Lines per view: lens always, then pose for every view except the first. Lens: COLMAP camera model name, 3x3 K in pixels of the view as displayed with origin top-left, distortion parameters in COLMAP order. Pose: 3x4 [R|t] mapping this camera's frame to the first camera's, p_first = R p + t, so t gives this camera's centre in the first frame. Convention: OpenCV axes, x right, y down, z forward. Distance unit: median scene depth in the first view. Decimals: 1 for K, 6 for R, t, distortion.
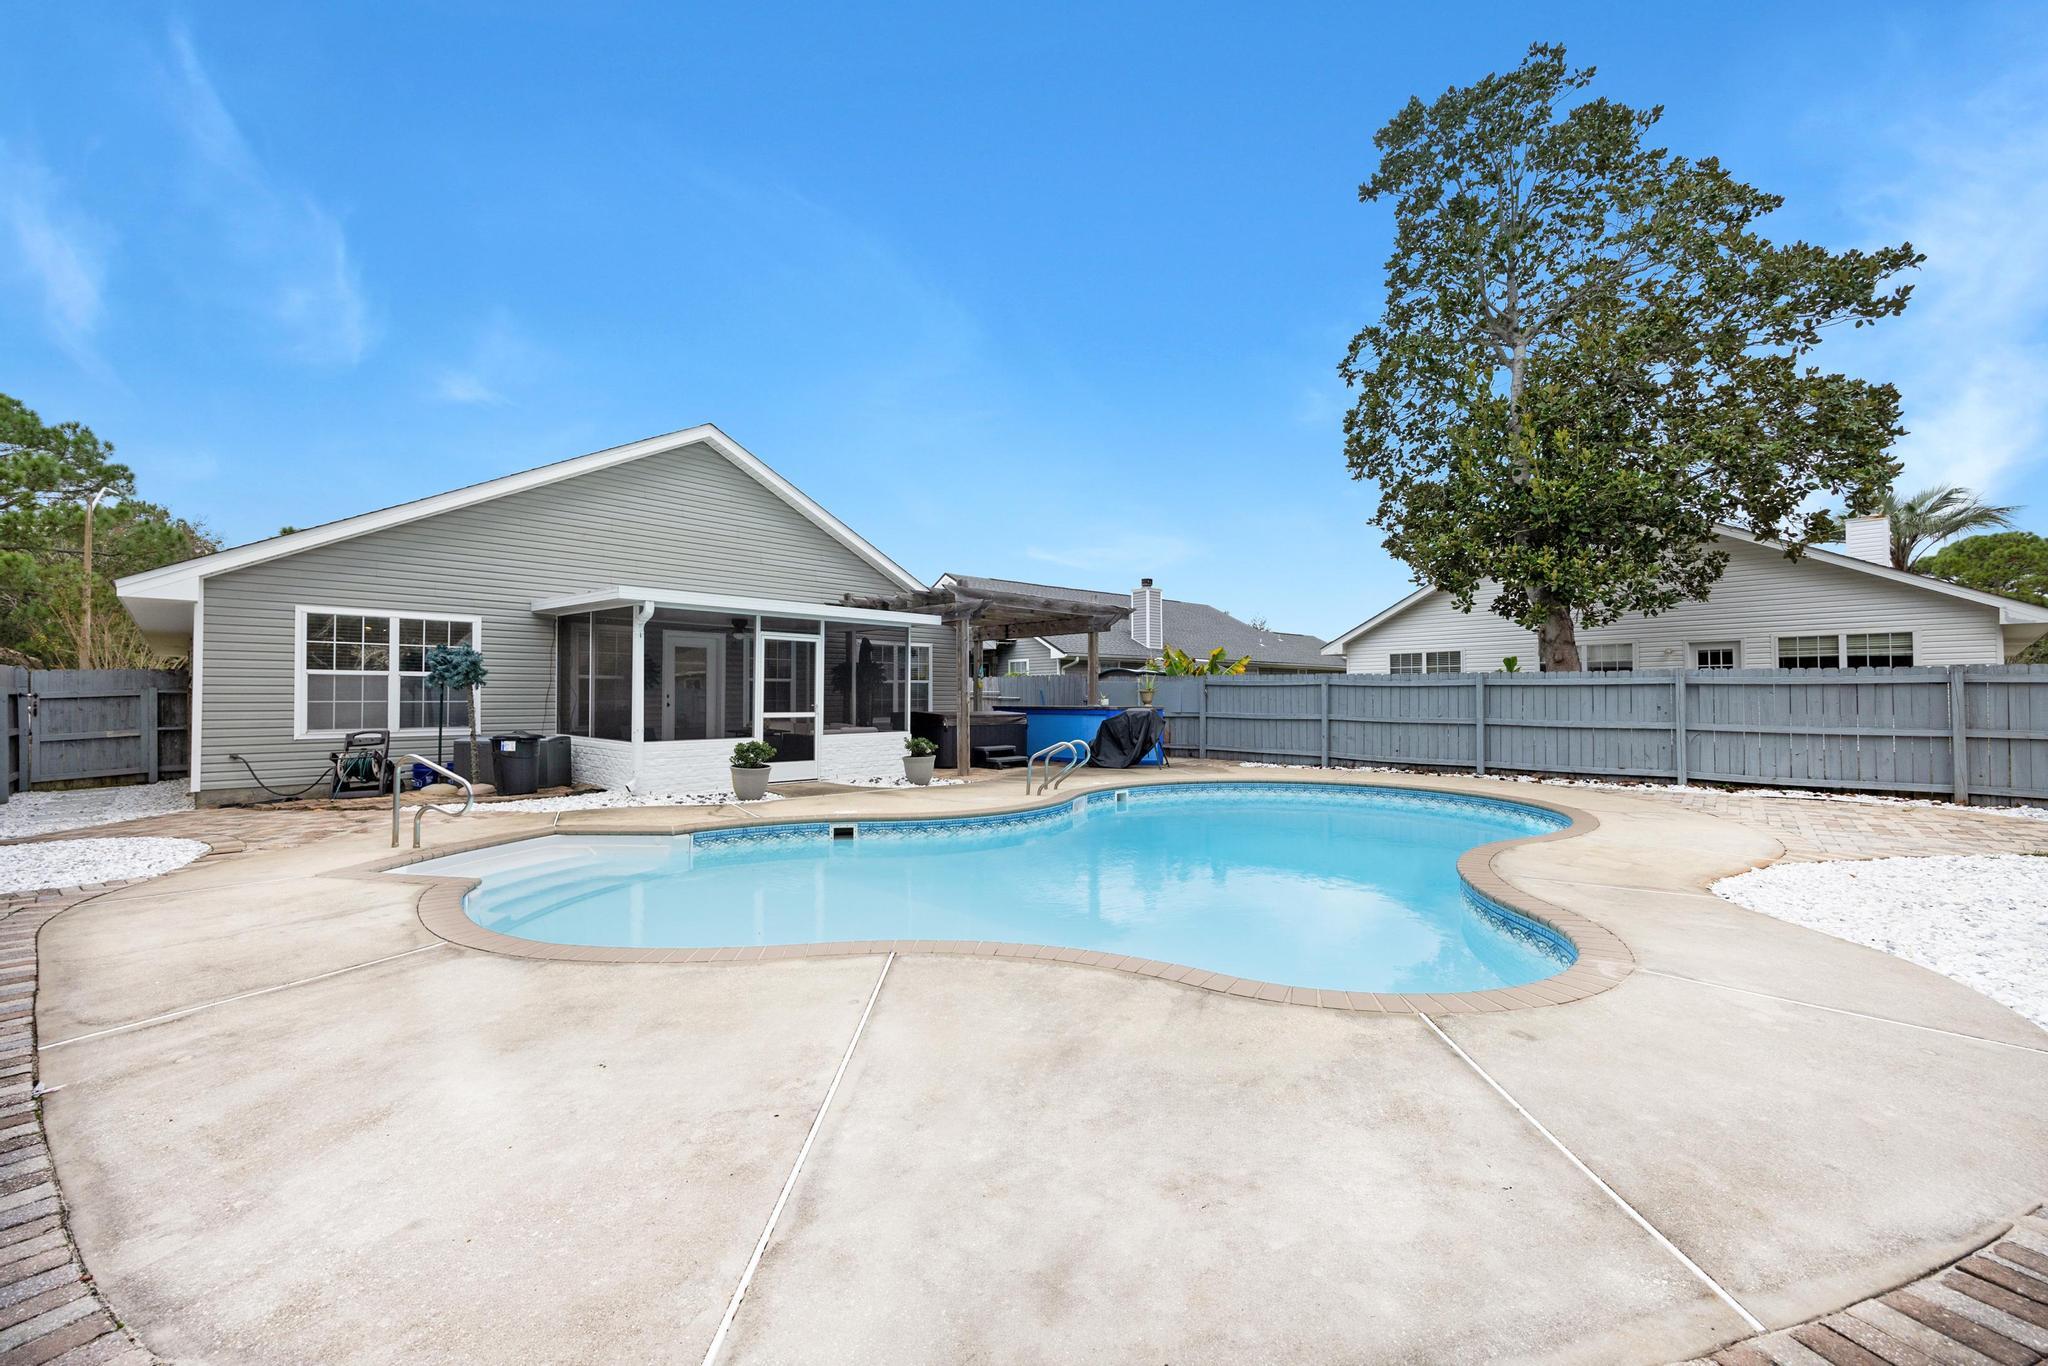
lens RADIAL K [[826.5, 0, 1029.4], [0, 826.5, 678.5], [0, 0, 1]] dist [-0.002166, -0.000272]
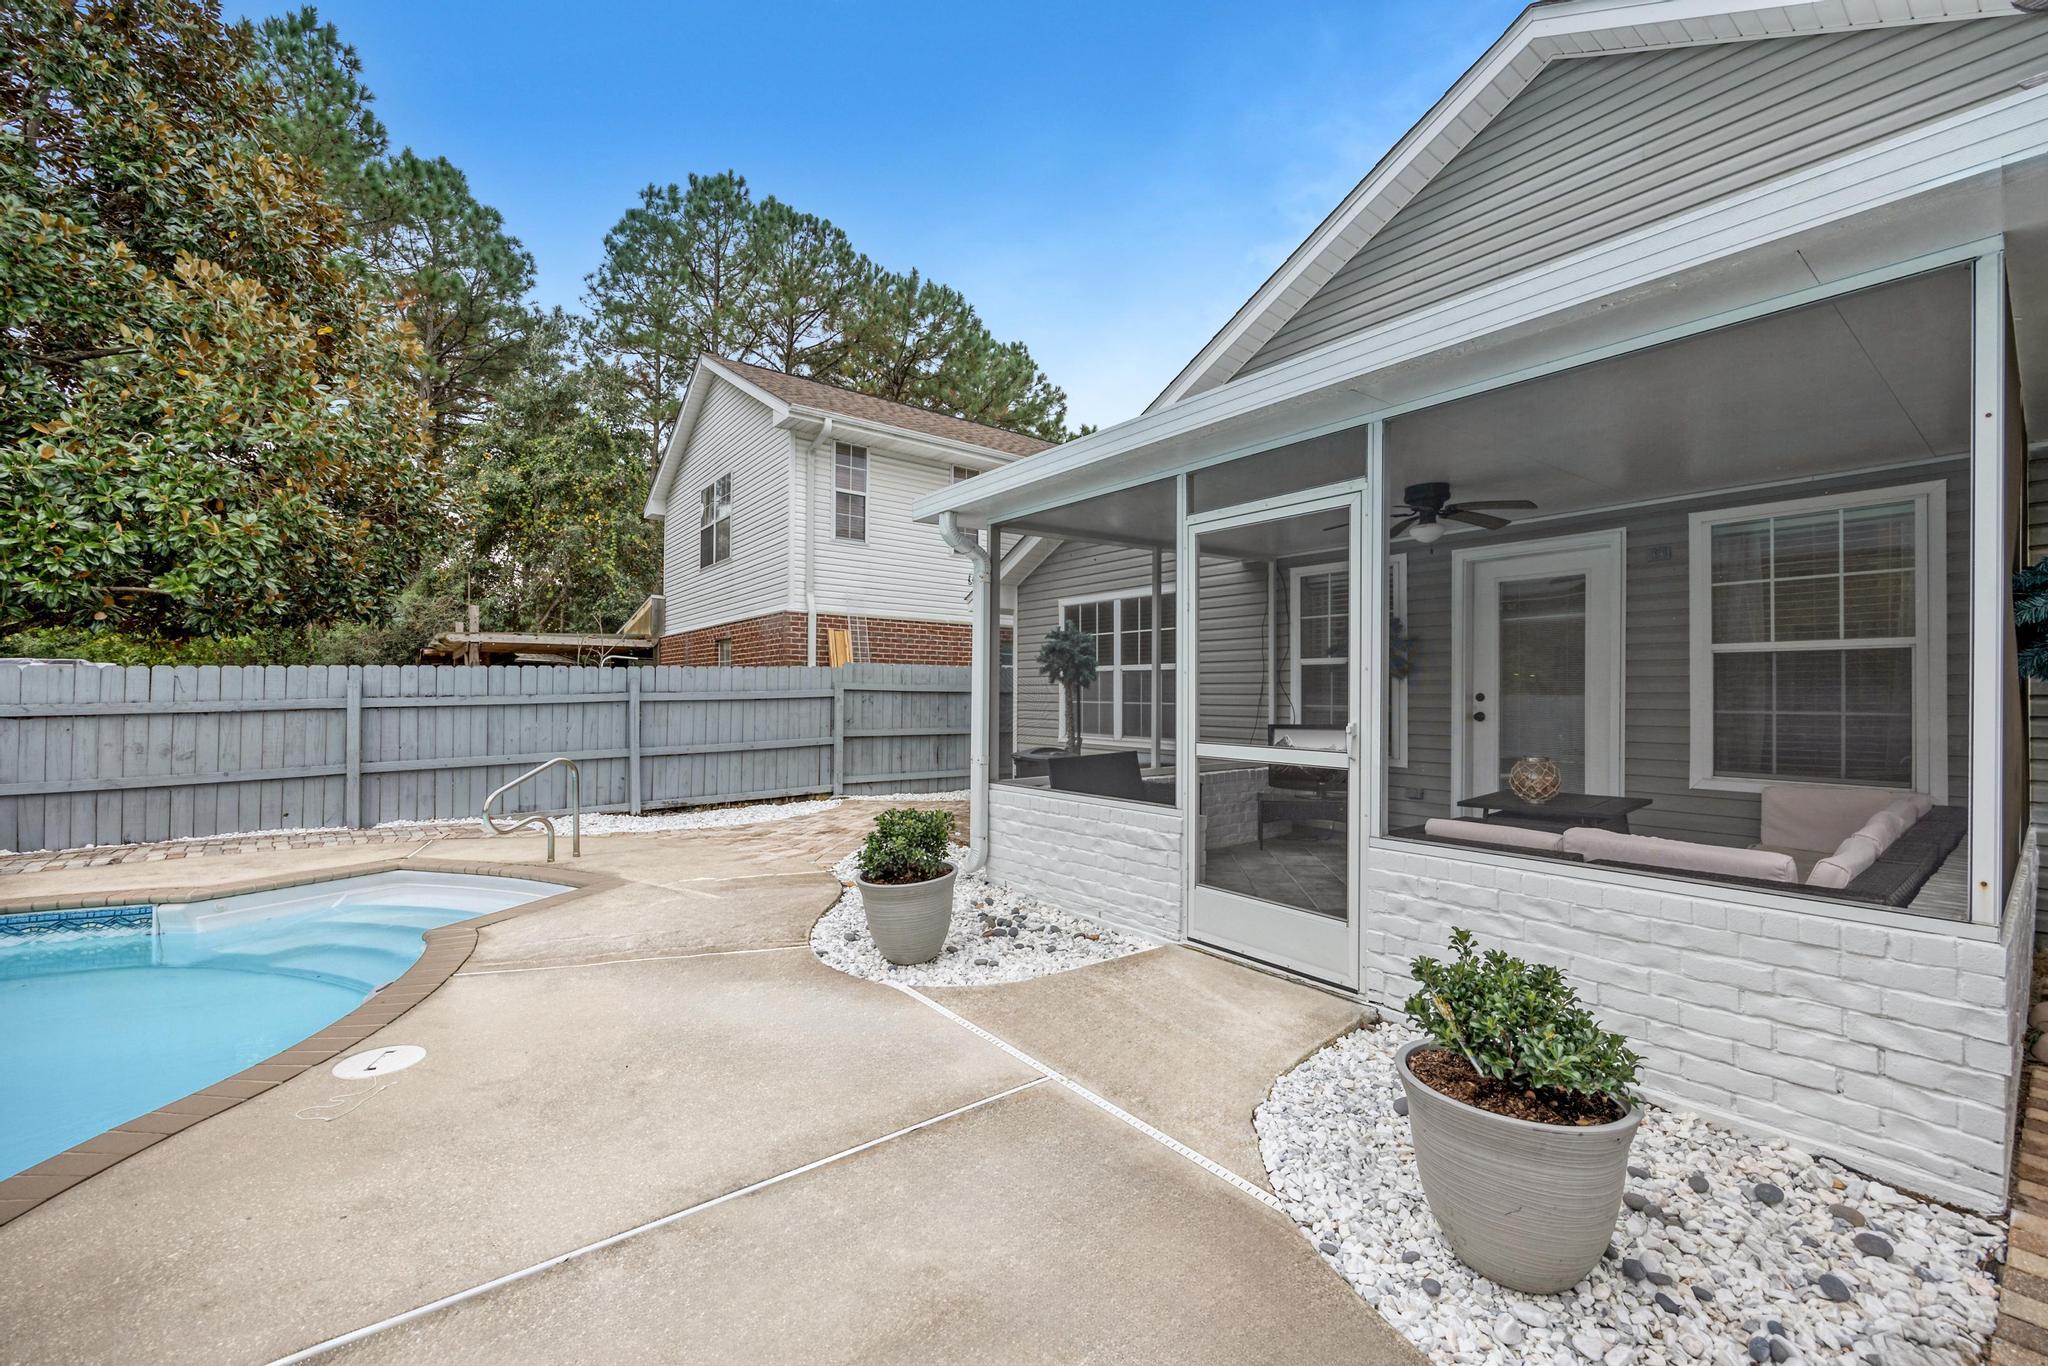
lens RADIAL K [[812.9, 0, 1031.8], [0, 812.9, 689.5], [0, 0, 1]] dist [0.007529, -0.008598]
pose [[-0.145066, -0.007252, -0.989395, 0.031645], [0.016354, 0.999819, -0.009726, 0.019868], [0.989287, -0.017592, -0.144921, 0.936047]]
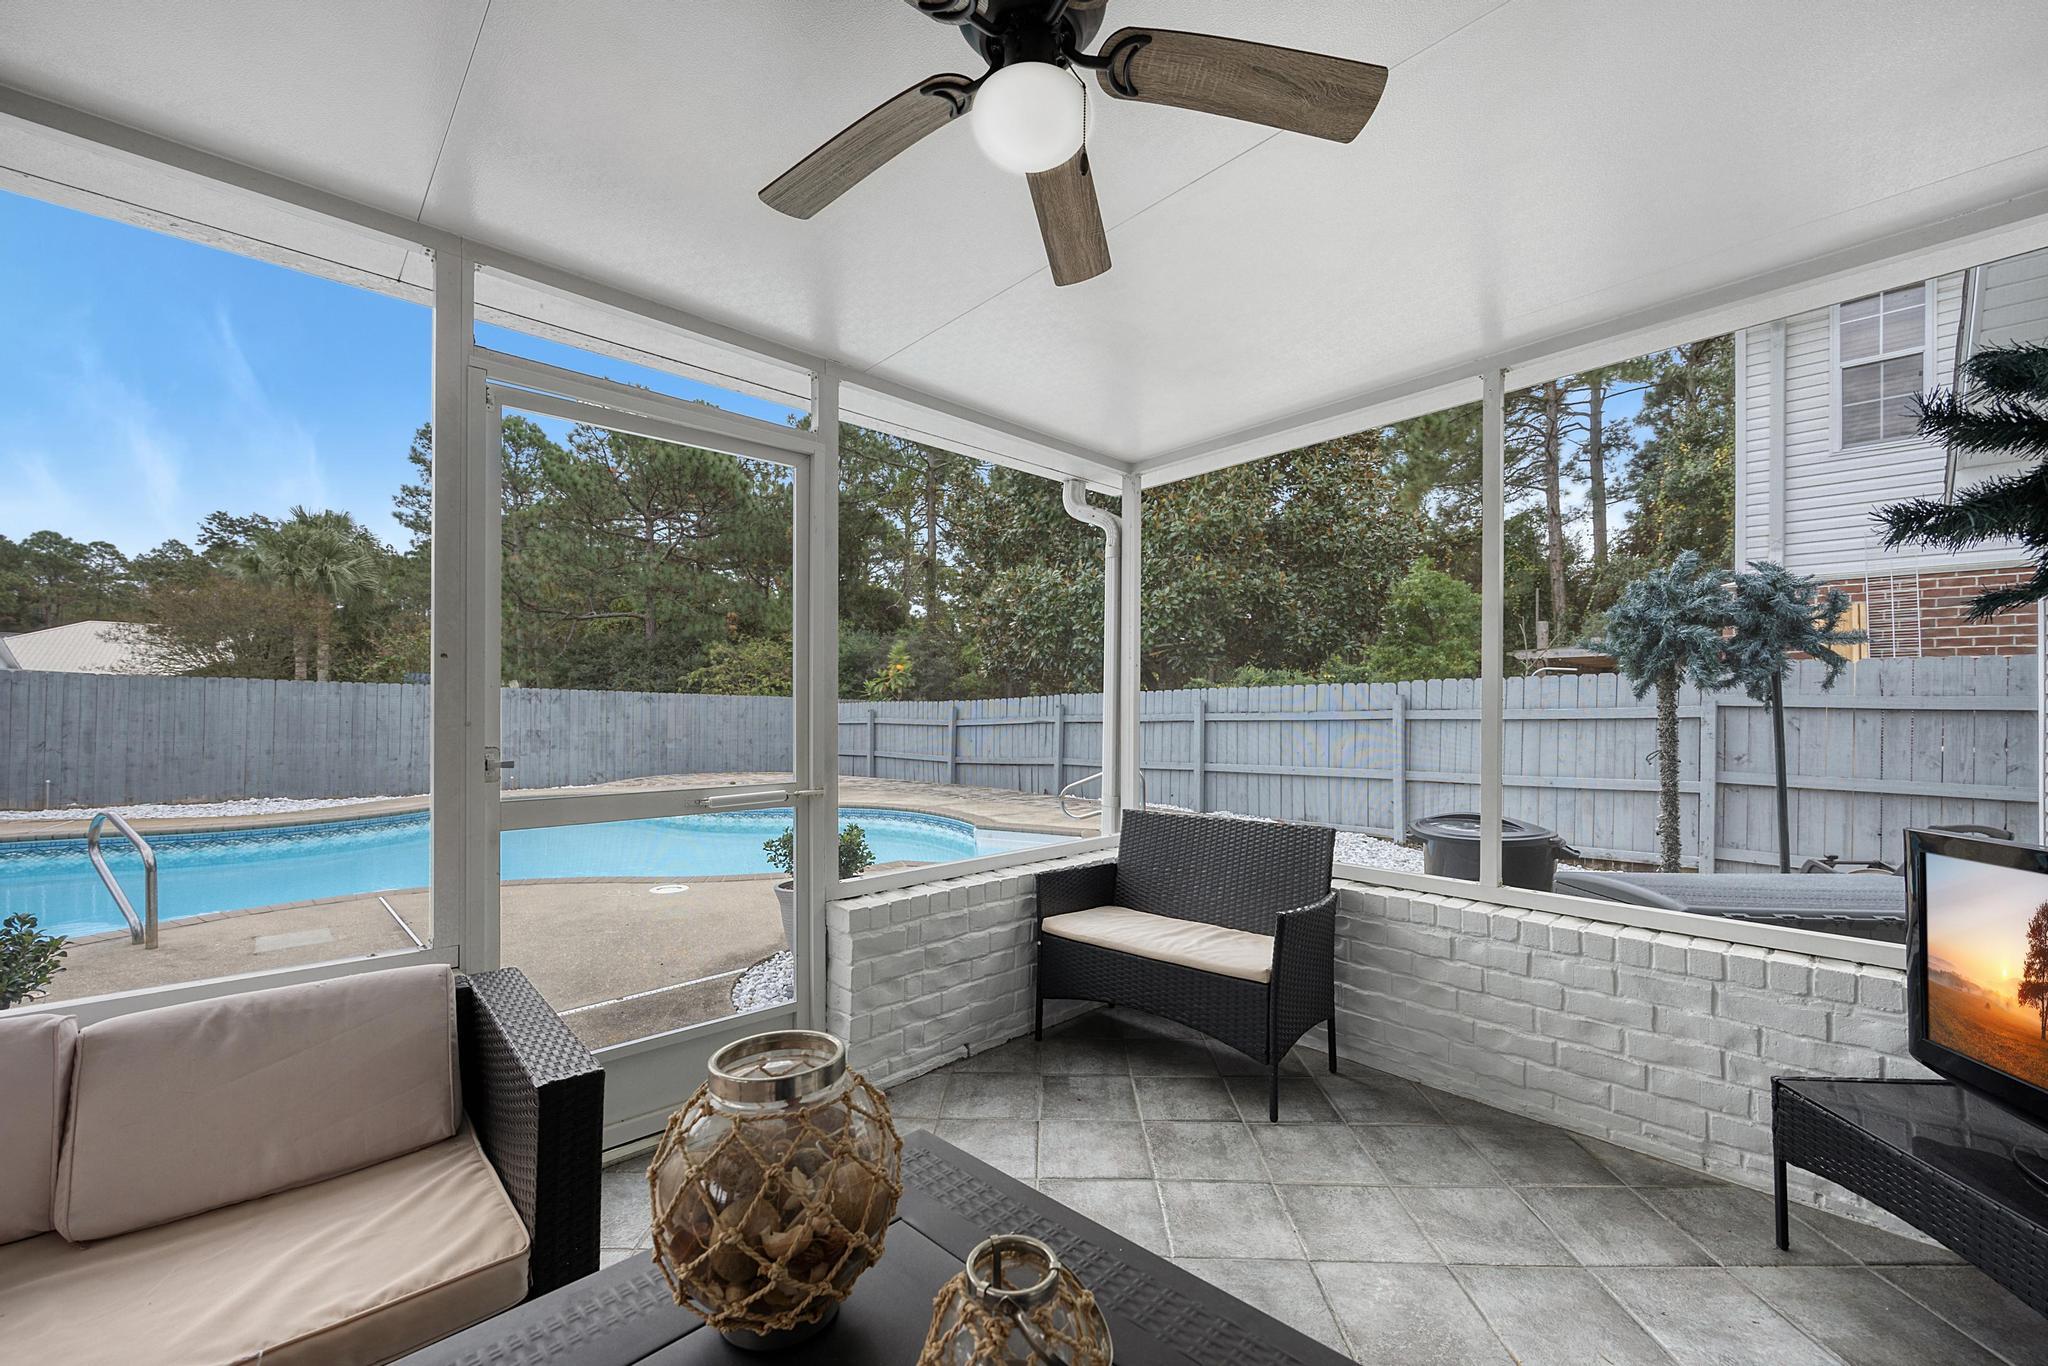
lens RADIAL K [[822.0, 0, 1024.0], [0, 822.0, 700.1], [0, 0, 1]] dist [-0.002210, -0.000493]
pose [[-0.998613, -0.008726, 0.051925, -0.376091], [-0.010121, 0.999593, -0.026668, 0.023150], [-0.051671, -0.027157, -0.998295, 1.174938]]
